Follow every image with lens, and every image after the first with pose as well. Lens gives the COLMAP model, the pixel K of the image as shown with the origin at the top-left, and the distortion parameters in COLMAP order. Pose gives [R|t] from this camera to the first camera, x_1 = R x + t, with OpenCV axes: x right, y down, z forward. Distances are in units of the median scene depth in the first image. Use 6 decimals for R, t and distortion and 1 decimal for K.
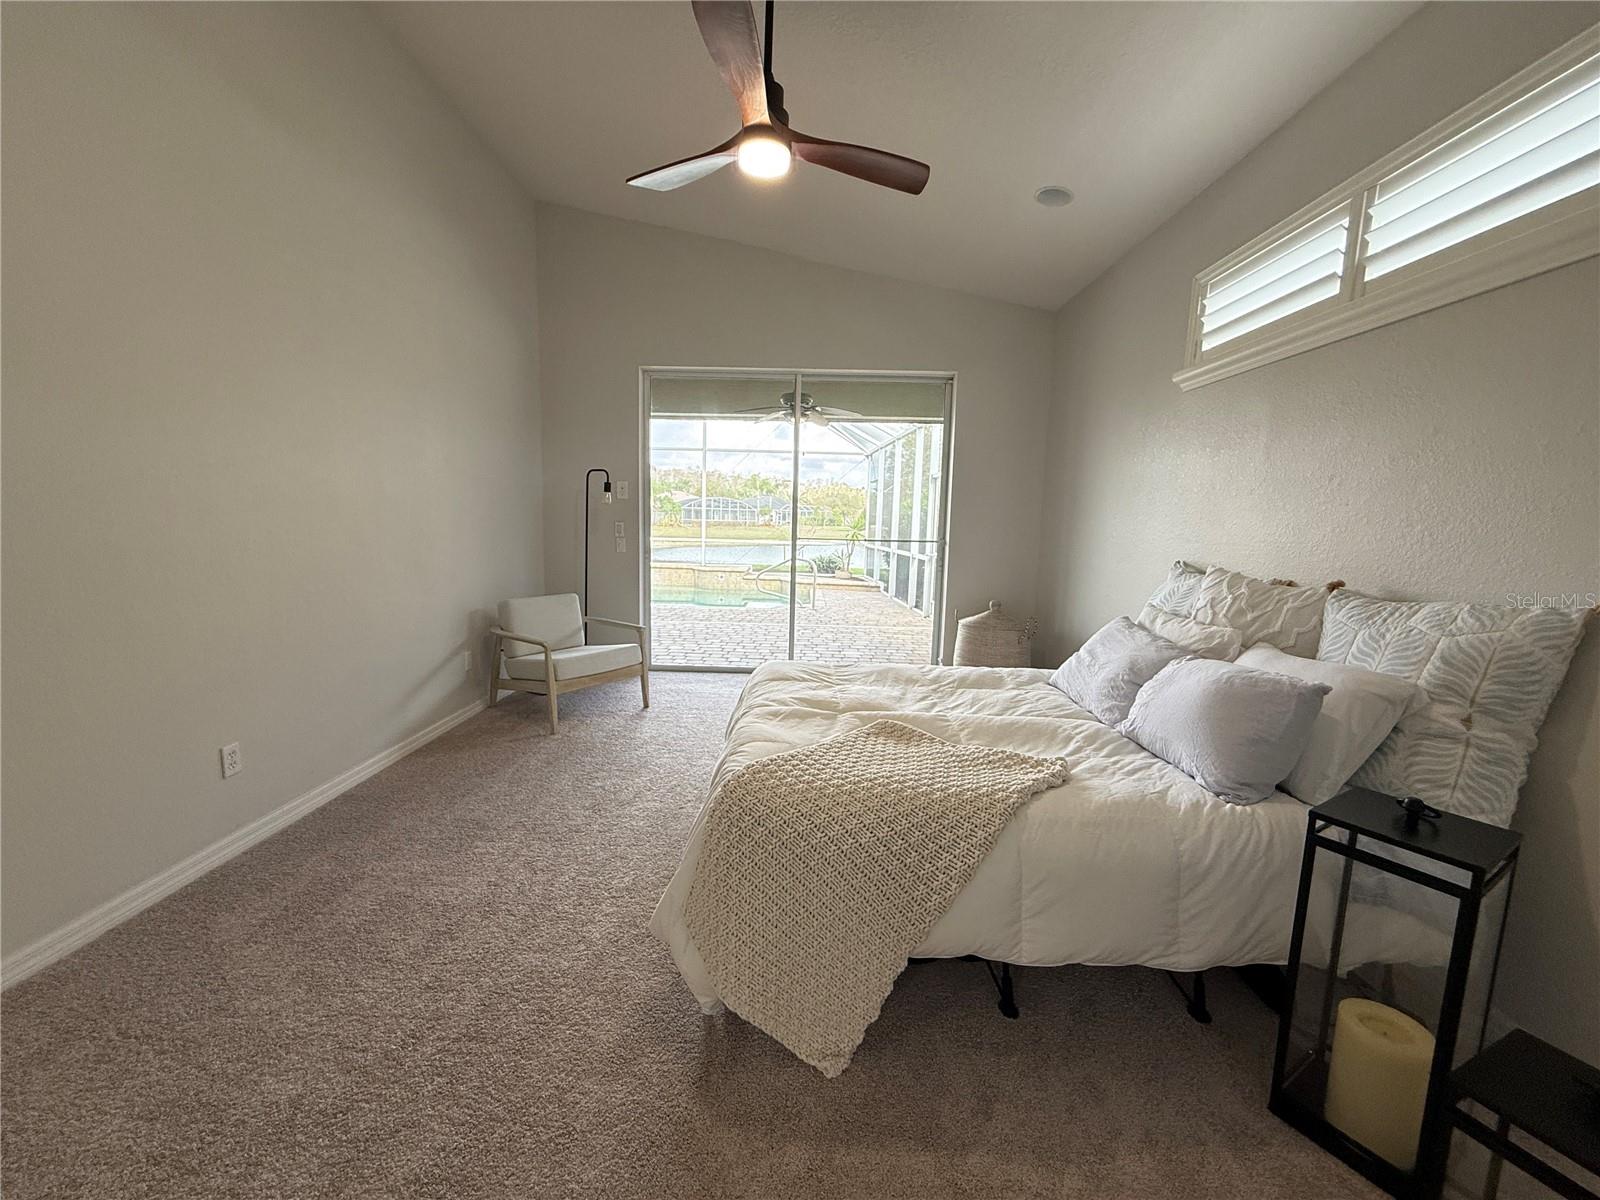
lens RADIAL K [[636.7, 0, 794.1], [0, 636.7, 602.7], [0, 0, 1]] dist [0.002302, -0.000116]
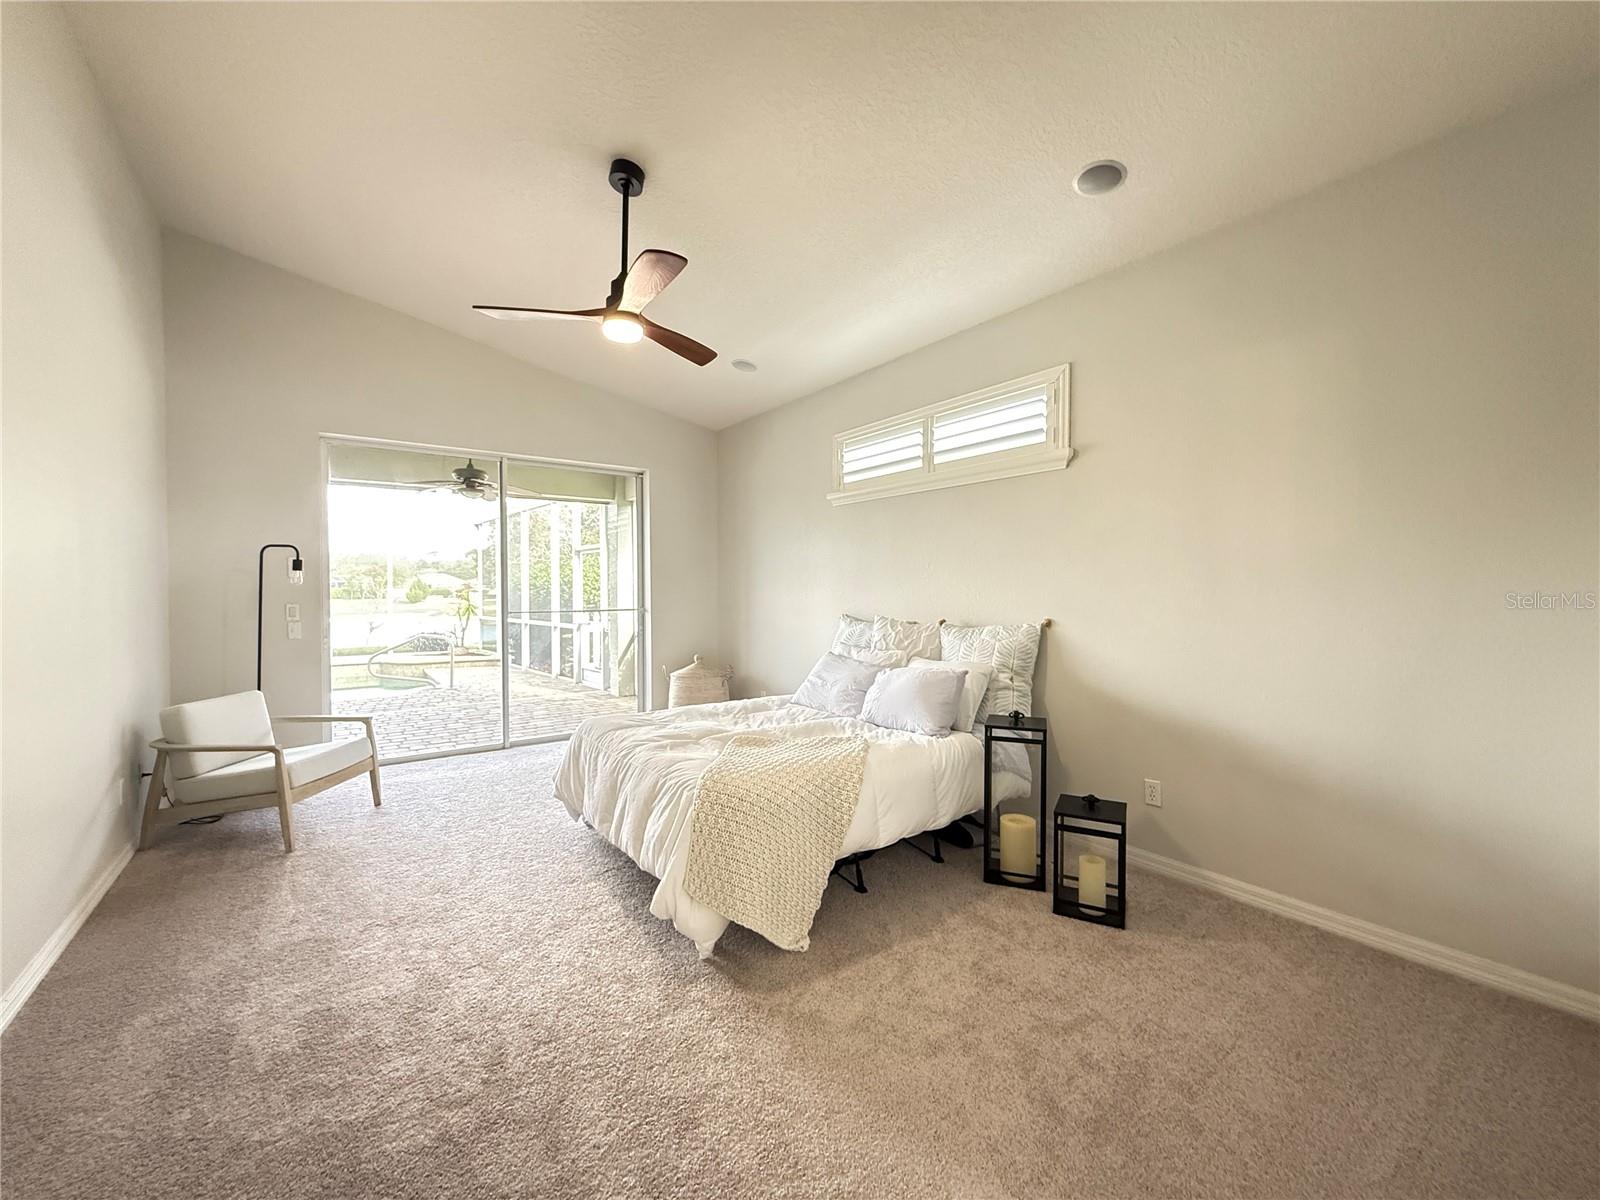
lens RADIAL K [[636.7, 0, 795.6], [0, 636.7, 608.3], [0, 0, 1]] dist [0.002302, -0.000116]
pose [[0.794714, -0.044725, 0.605333, -0.587092], [0.101825, 0.992972, -0.060316, 0.001904], [-0.598382, 0.109573, 0.793683, -0.213604]]
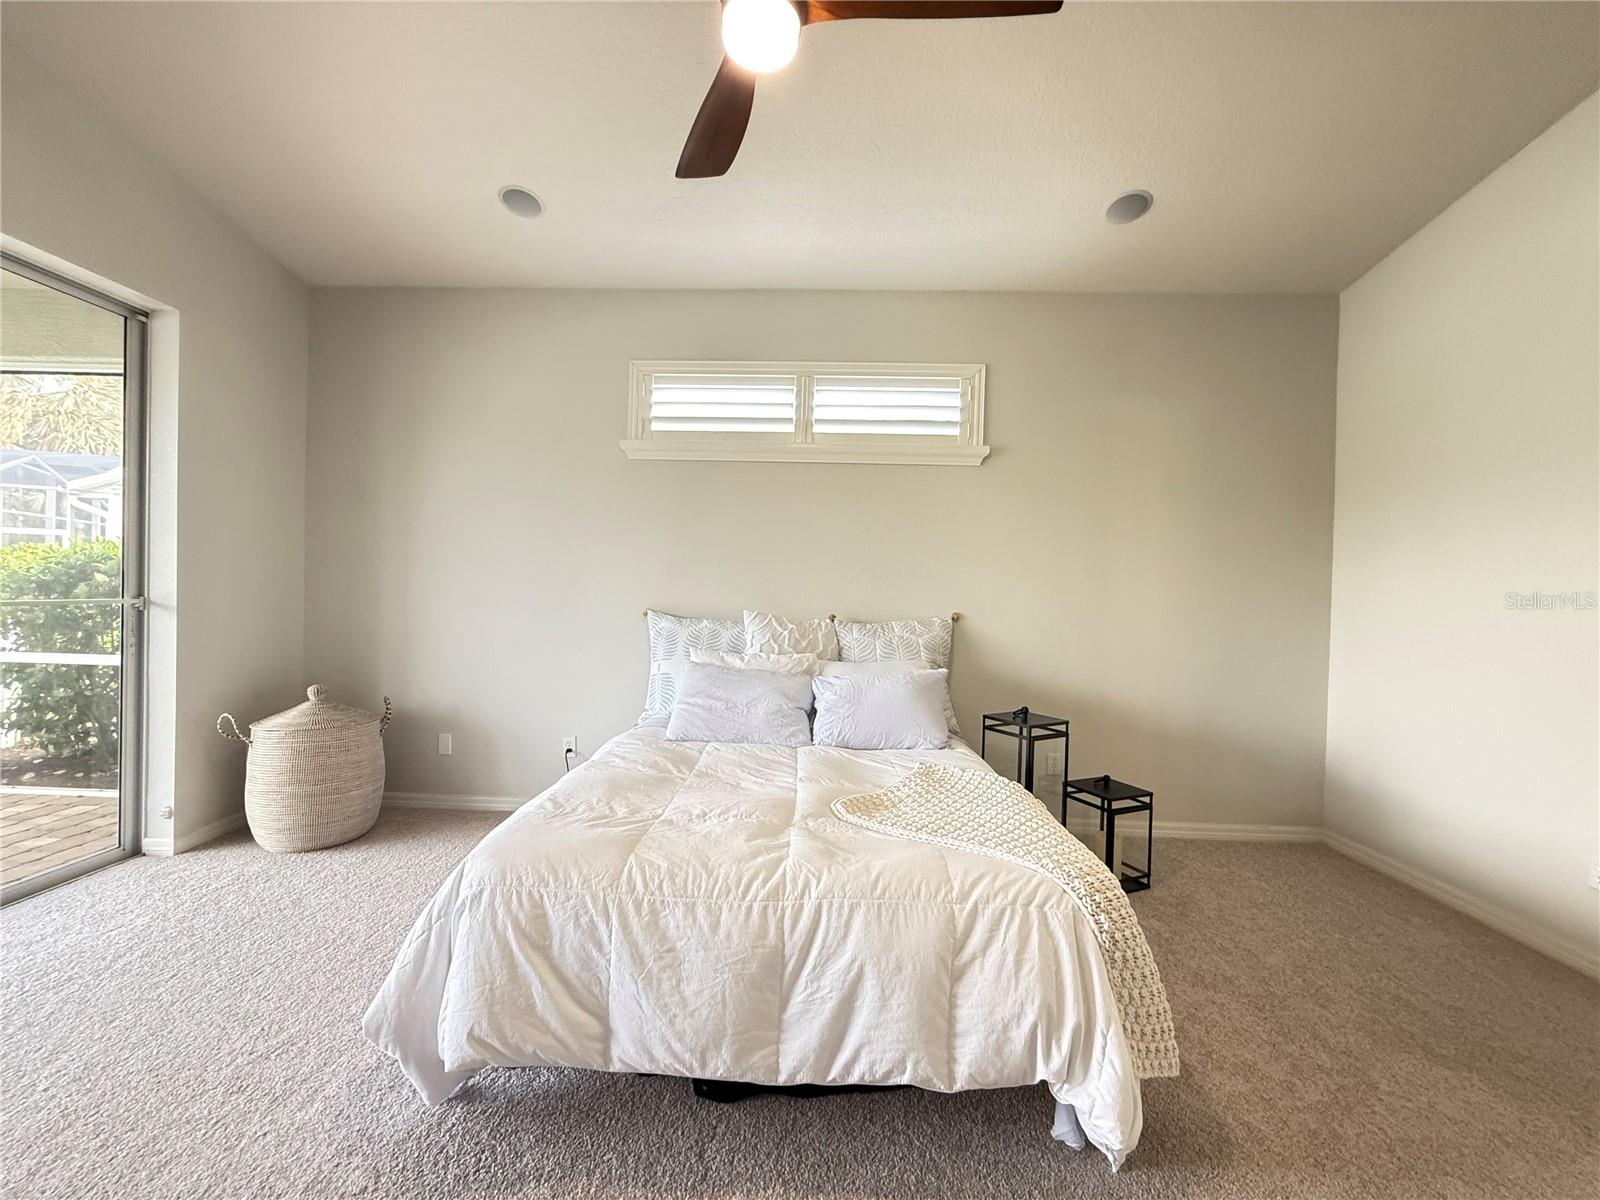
lens RADIAL K [[636.7, 0, 790.6], [0, 636.7, 606.2], [0, 0, 1]] dist [0.002302, -0.000116]
pose [[0.022950, -0.044791, 0.998733, -0.722345], [0.108565, 0.993200, 0.042049, -0.127700], [-0.993824, 0.107462, 0.027657, 1.007703]]
